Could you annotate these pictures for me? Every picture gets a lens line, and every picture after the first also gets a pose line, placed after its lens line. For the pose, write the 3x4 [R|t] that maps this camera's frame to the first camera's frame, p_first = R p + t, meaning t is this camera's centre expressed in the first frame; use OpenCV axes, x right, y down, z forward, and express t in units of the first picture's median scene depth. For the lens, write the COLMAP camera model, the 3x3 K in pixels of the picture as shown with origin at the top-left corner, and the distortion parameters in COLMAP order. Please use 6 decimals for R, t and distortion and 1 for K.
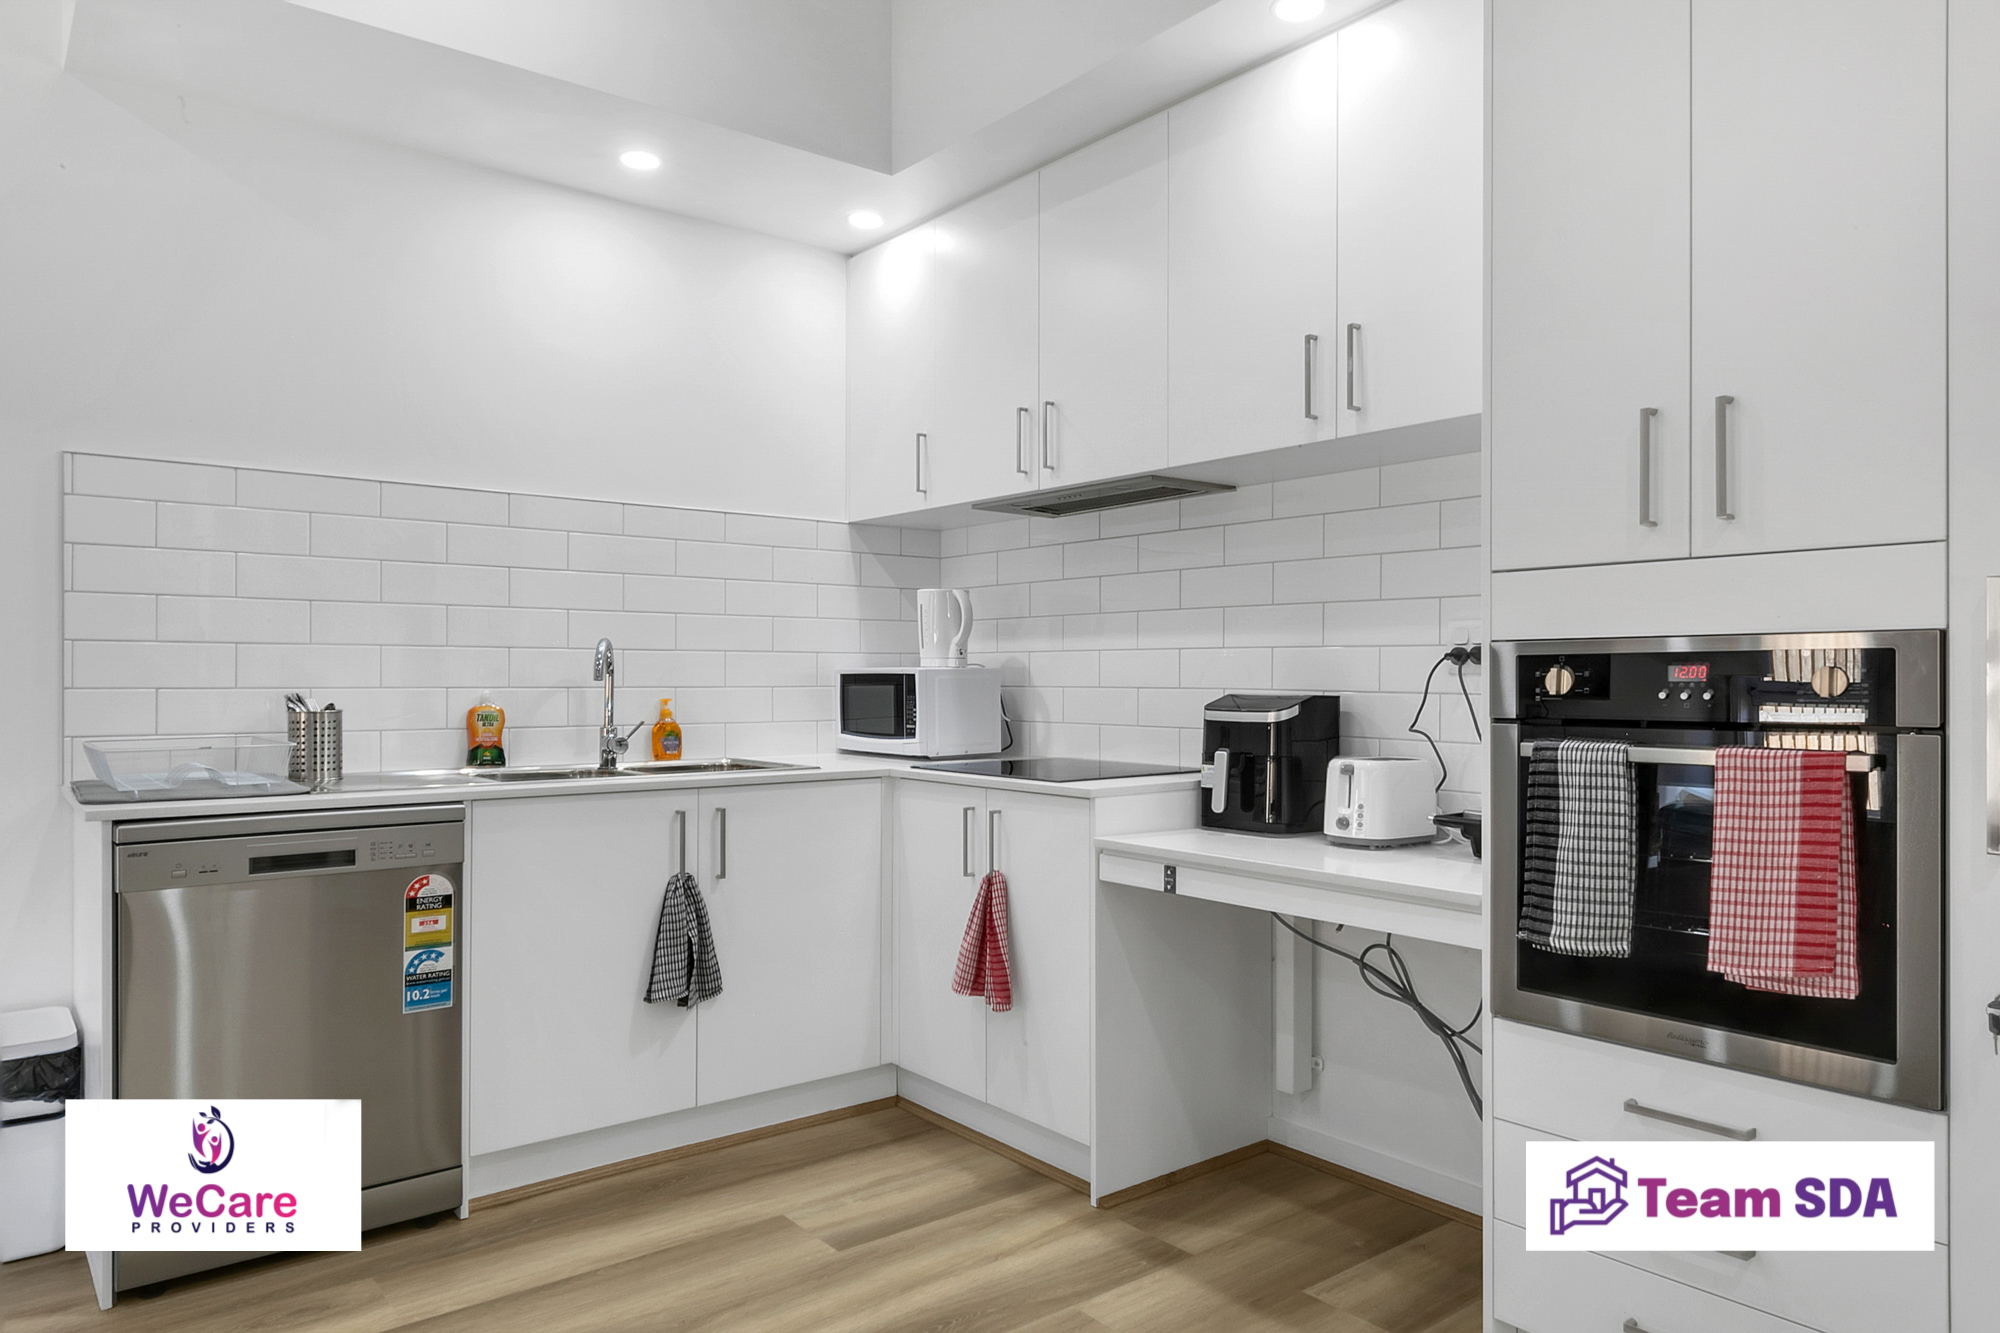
lens RADIAL K [[1309.5, 0, 998.1], [0, 1309.5, 673.7], [0, 0, 1]] dist [0.008897, 0.003171]
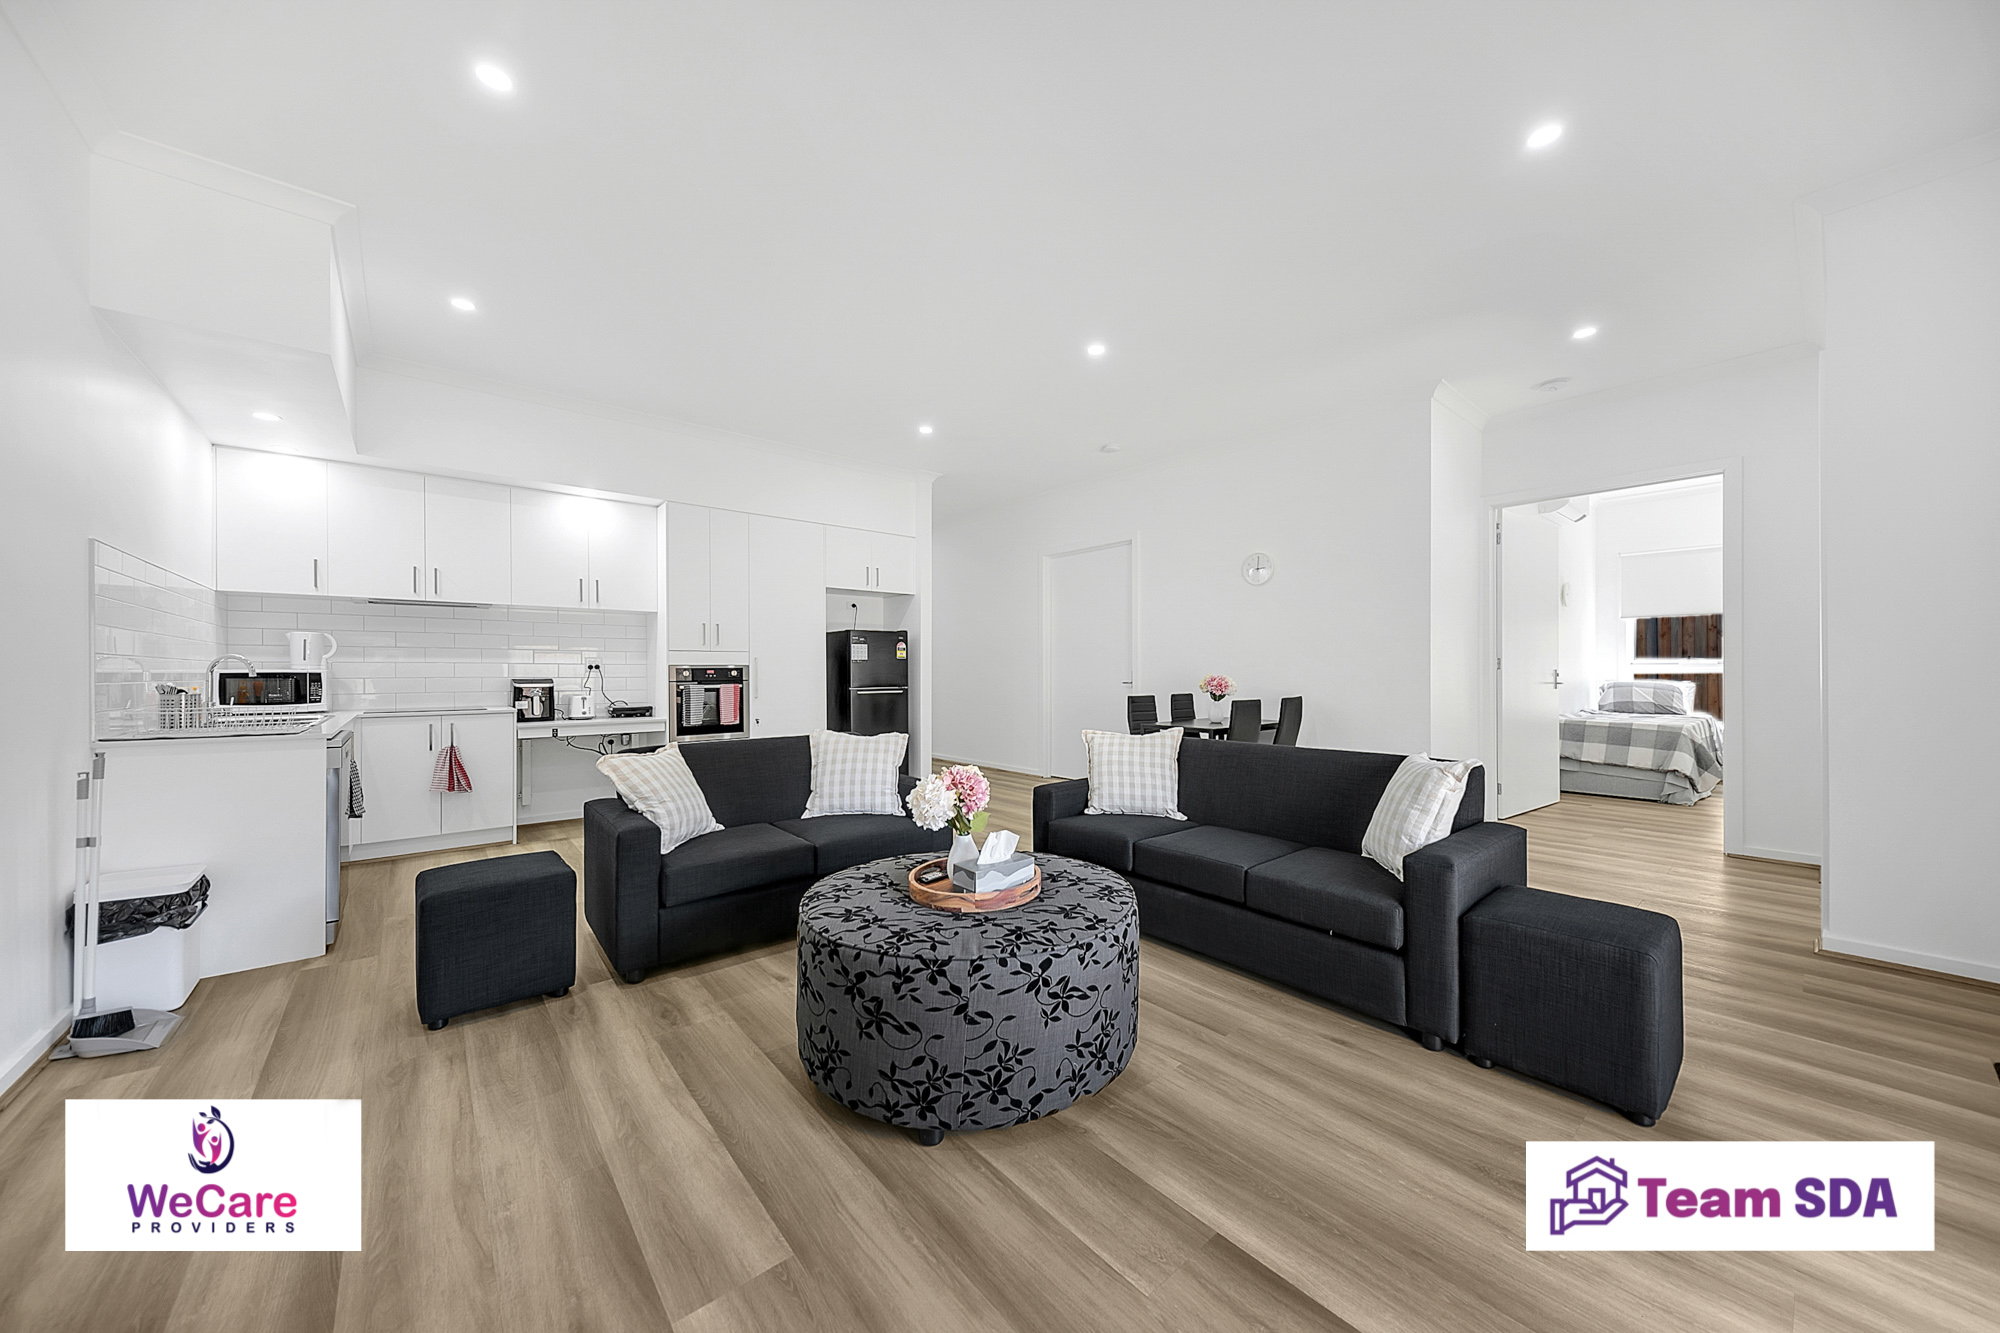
lens RADIAL K [[689.9, 0, 1002.8], [0, 689.9, 671.8], [0, 0, 1]] dist [0.006027, -0.000319]
pose [[-0.020480, -0.000442, 0.999790, -1.584455], [0.001321, 0.999999, 0.000470, -0.000004], [-0.999789, 0.001330, -0.020480, -0.115560]]
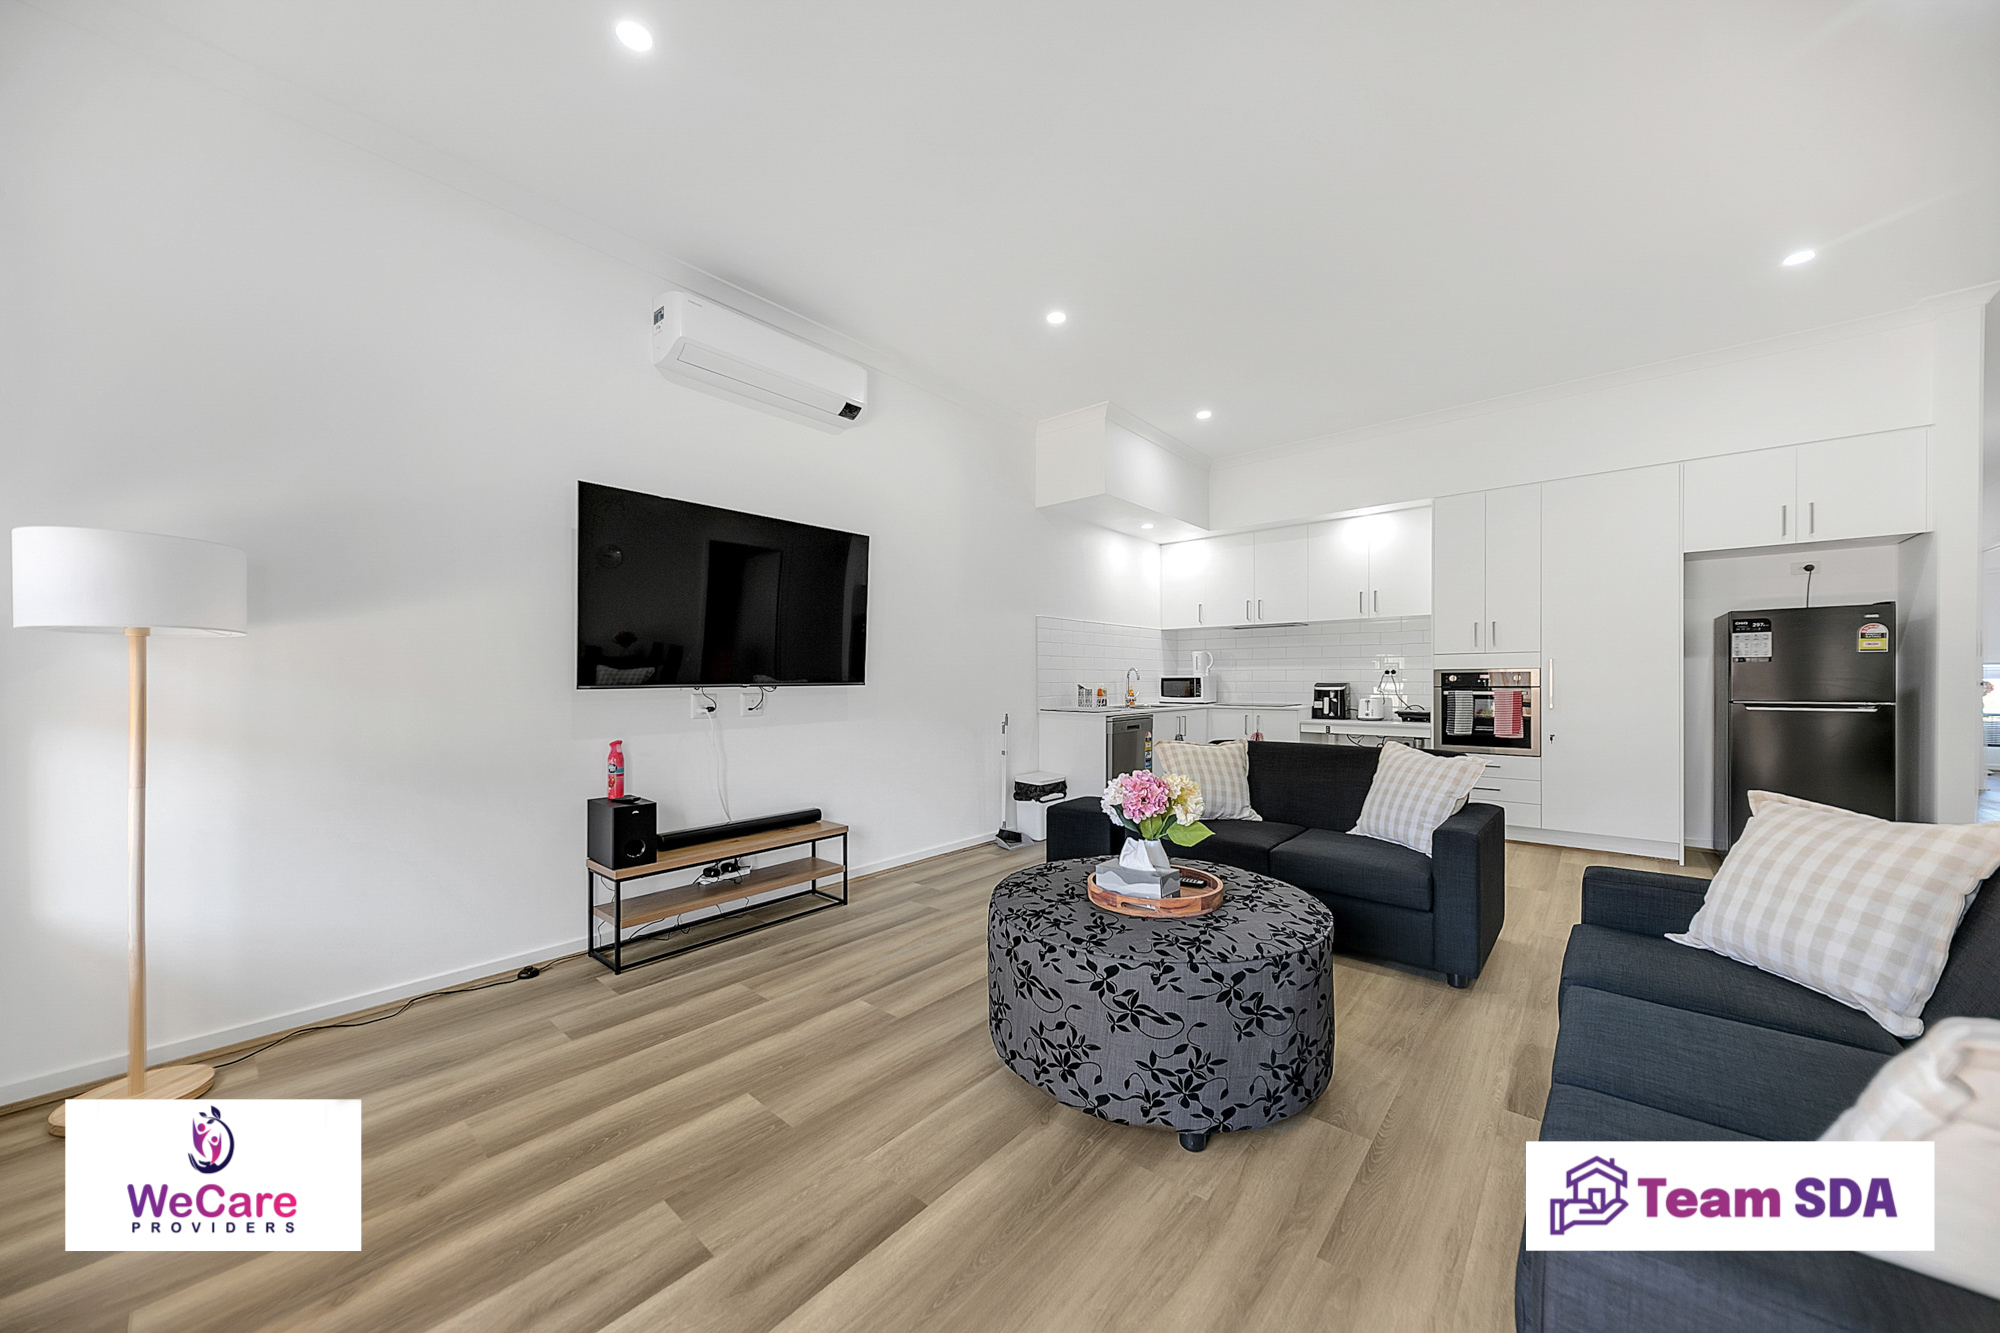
lens RADIAL K [[689.9, 0, 1003.5], [0, 689.9, 681.6], [0, 0, 1]] dist [0.006027, -0.000319]
pose [[0.982729, -0.004483, 0.184997, -1.135420], [0.003503, 0.999978, 0.005627, -0.001492], [-0.185019, -0.004882, 0.982723, -0.801090]]
